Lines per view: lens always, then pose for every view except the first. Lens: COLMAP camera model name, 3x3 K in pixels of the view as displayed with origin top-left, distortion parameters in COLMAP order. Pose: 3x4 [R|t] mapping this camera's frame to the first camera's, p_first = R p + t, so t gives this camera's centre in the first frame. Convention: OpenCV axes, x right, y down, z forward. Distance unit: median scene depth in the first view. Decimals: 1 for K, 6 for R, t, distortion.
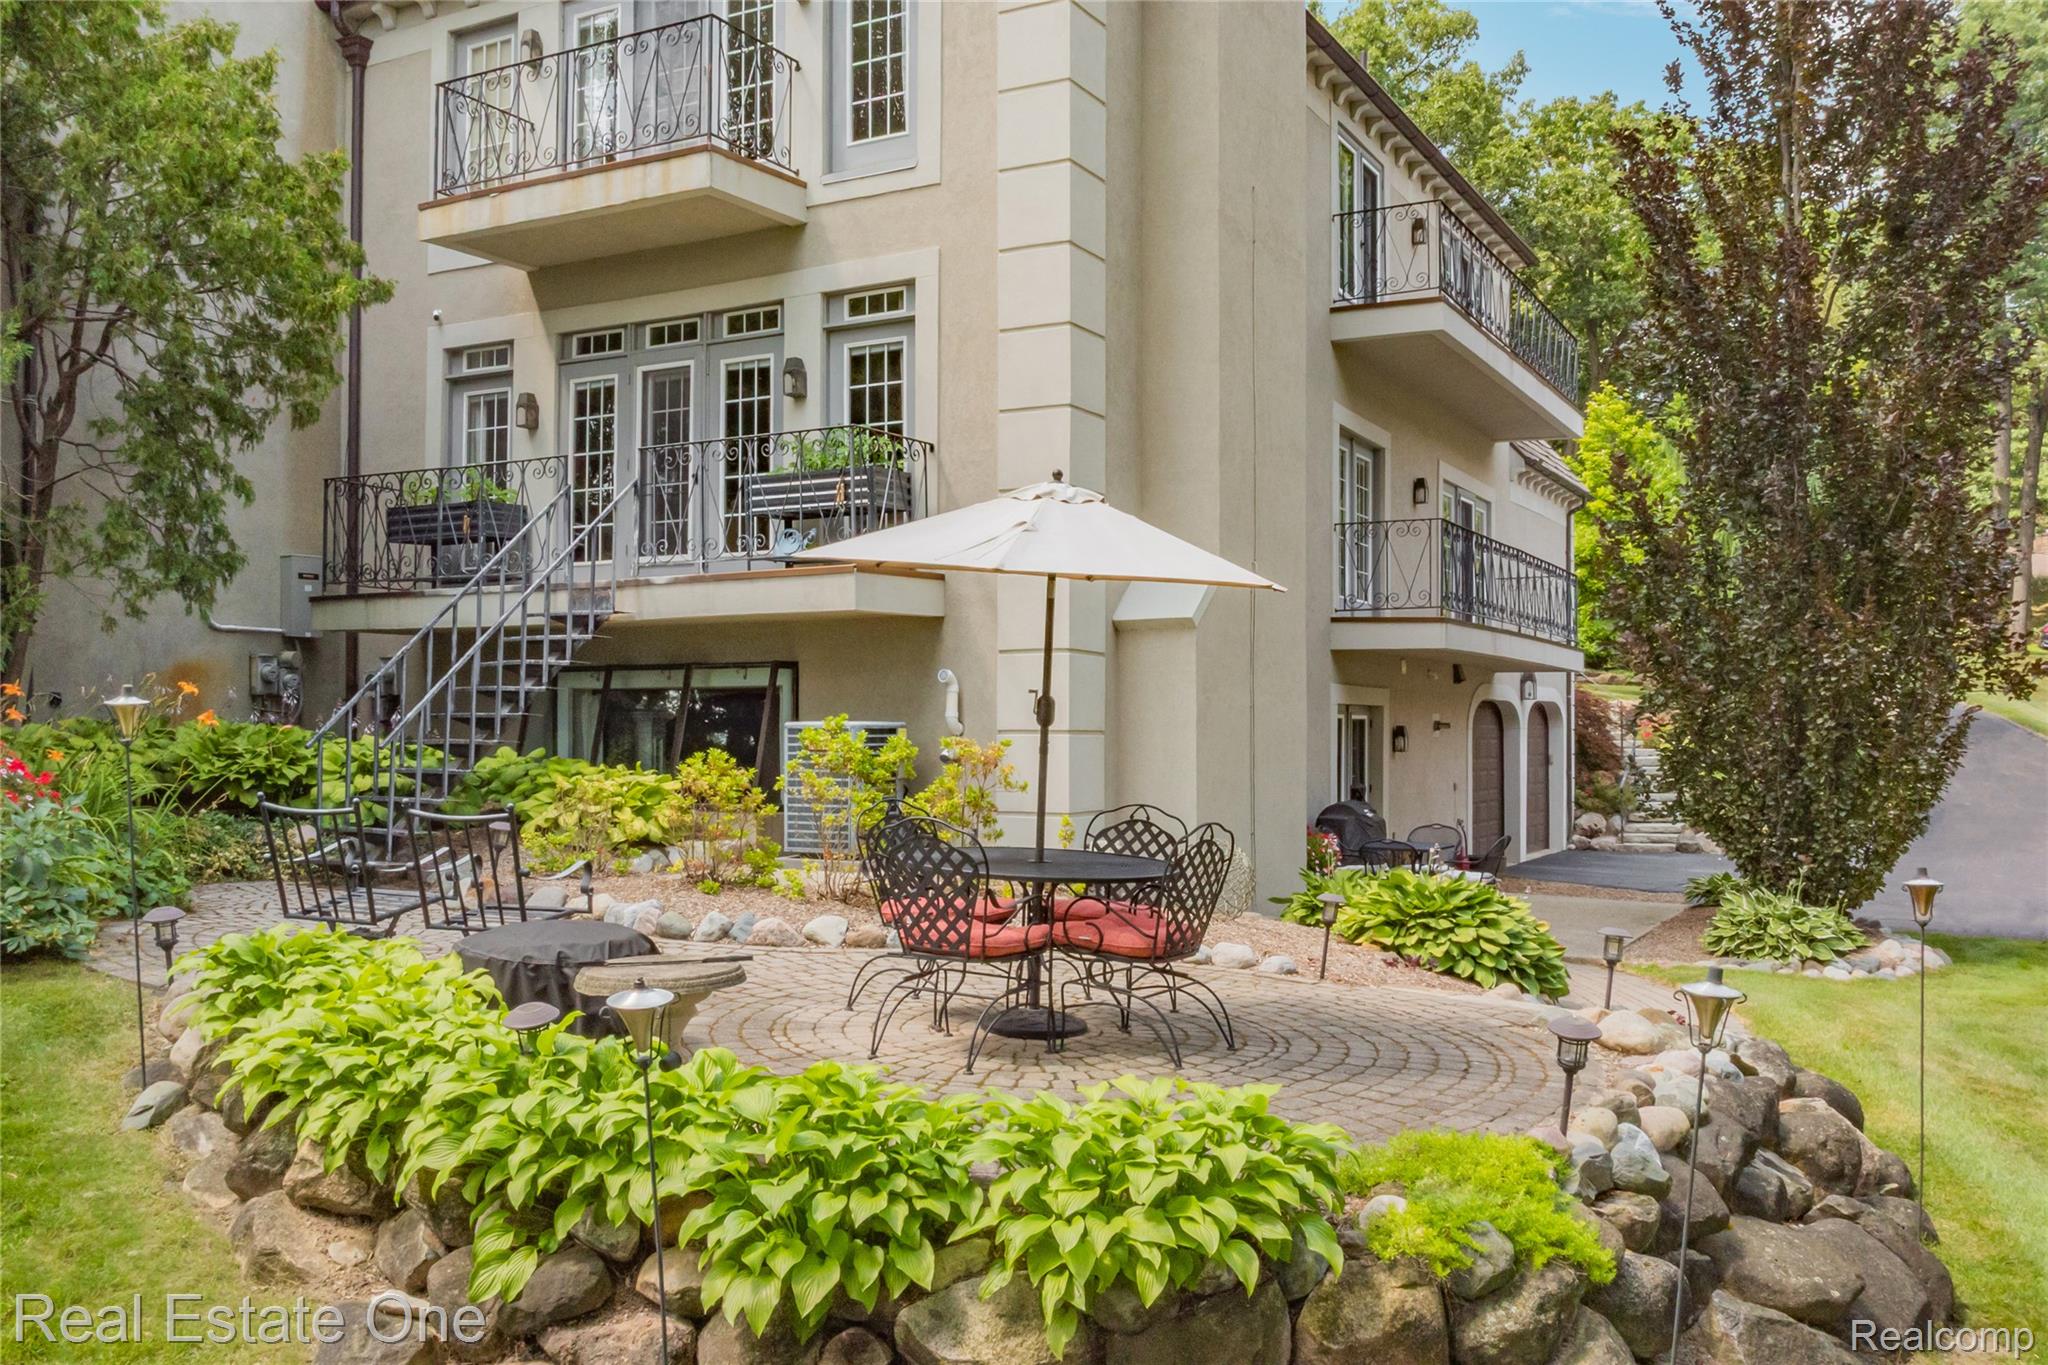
lens RADIAL K [[1710.8, 0, 1026.5], [0, 1710.8, 662.4], [0, 0, 1]] dist [-0.015761, -0.023479]
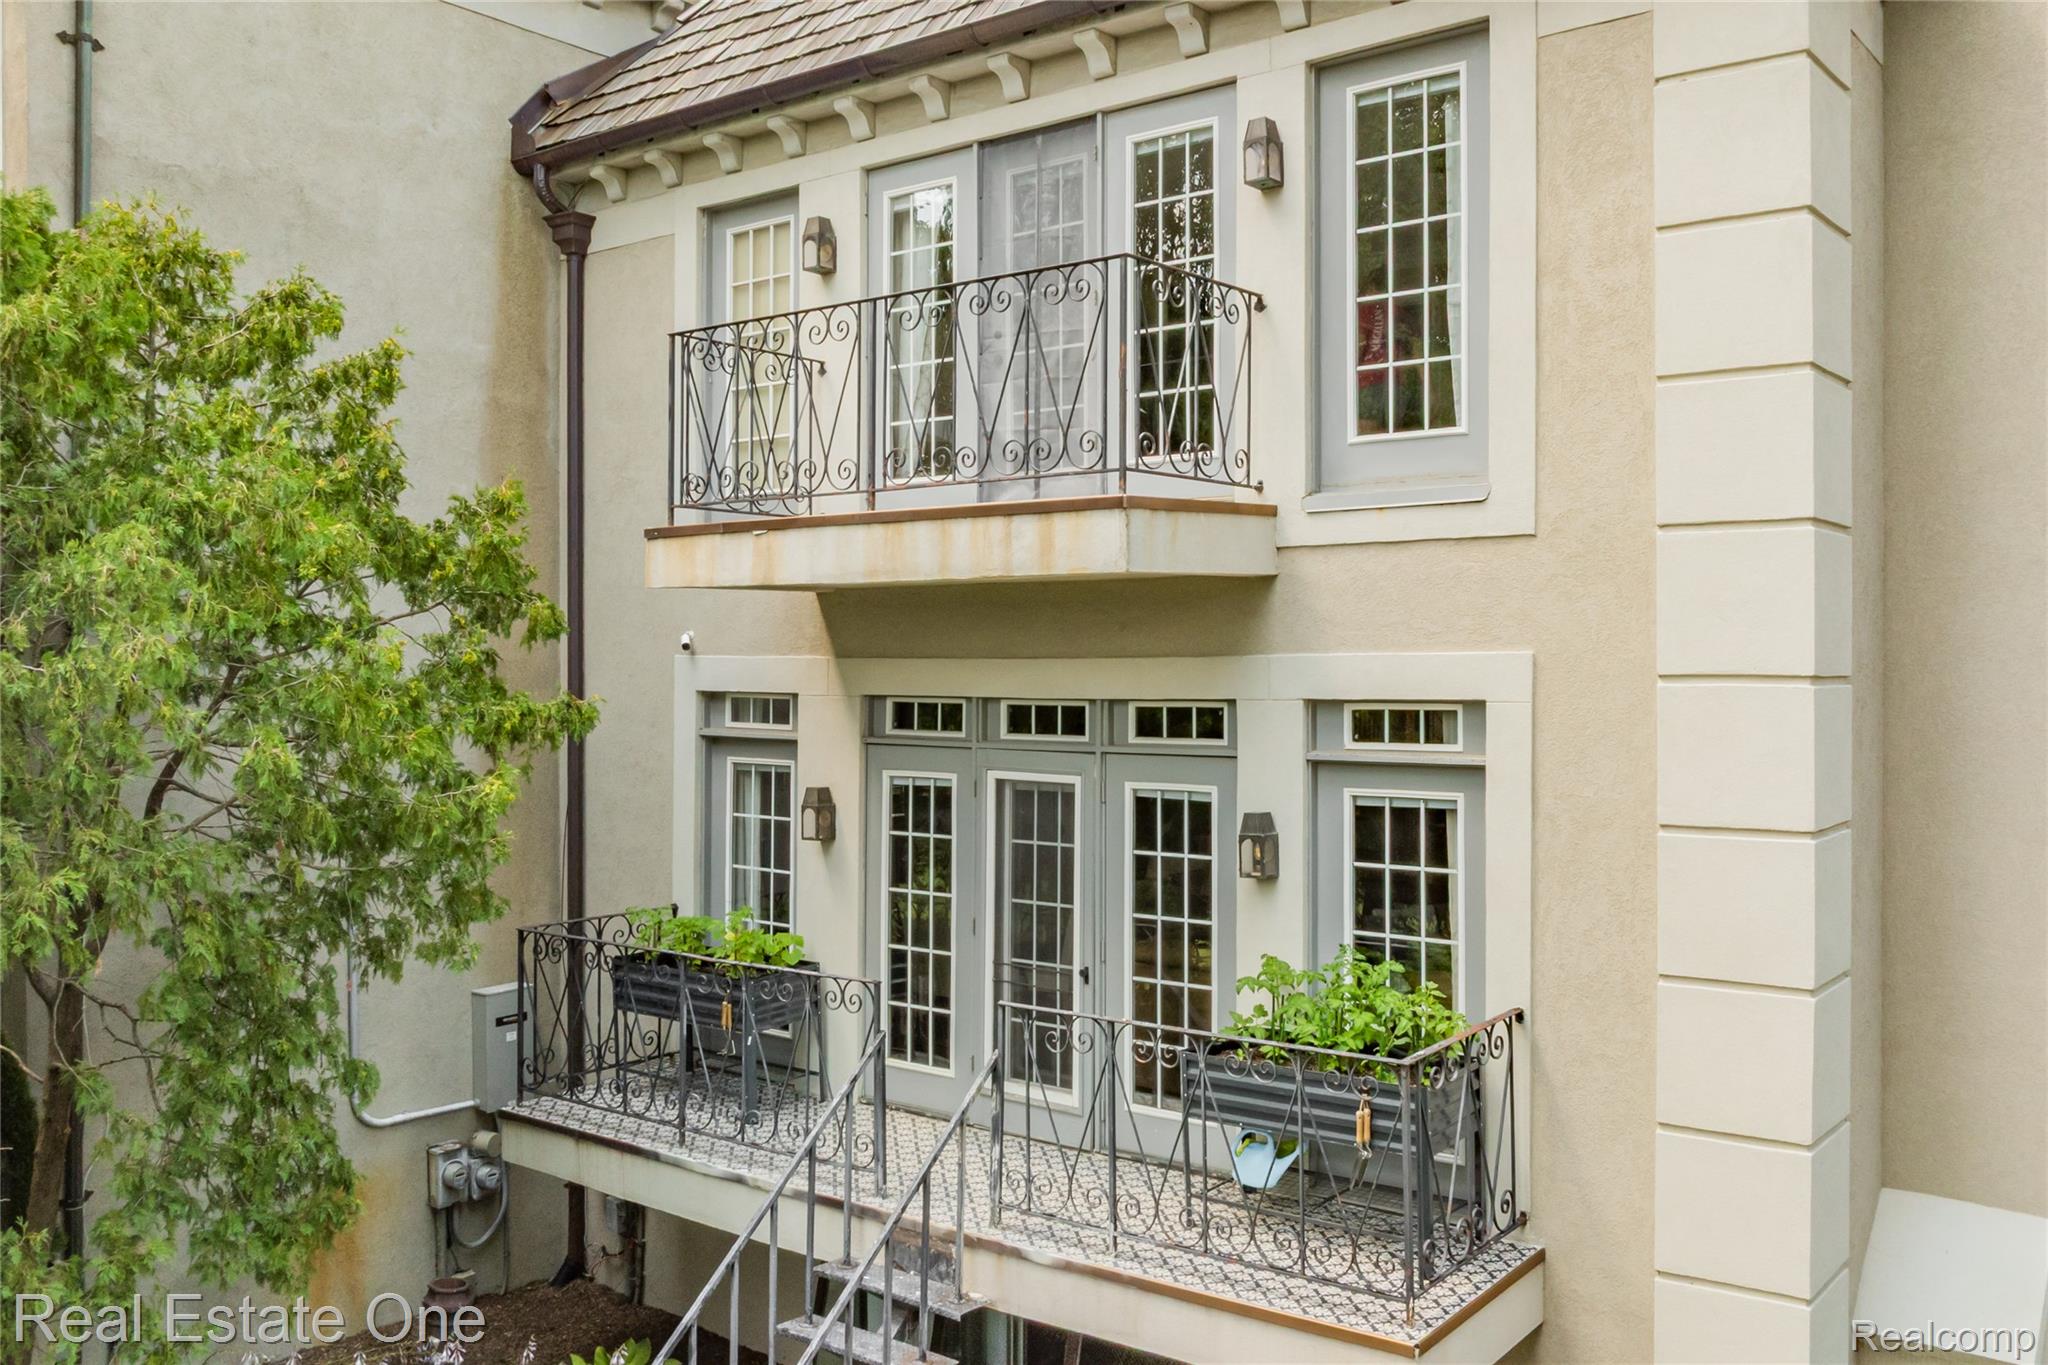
lens RADIAL K [[1735.9, 0, 1039.0], [0, 1735.9, 629.9], [0, 0, 1]] dist [0.000937, -0.002647]
pose [[0.985427, -0.002159, -0.170088, -0.105744], [0.005246, 0.999830, 0.017701, -0.244477], [0.170021, -0.018335, 0.985270, 0.396006]]
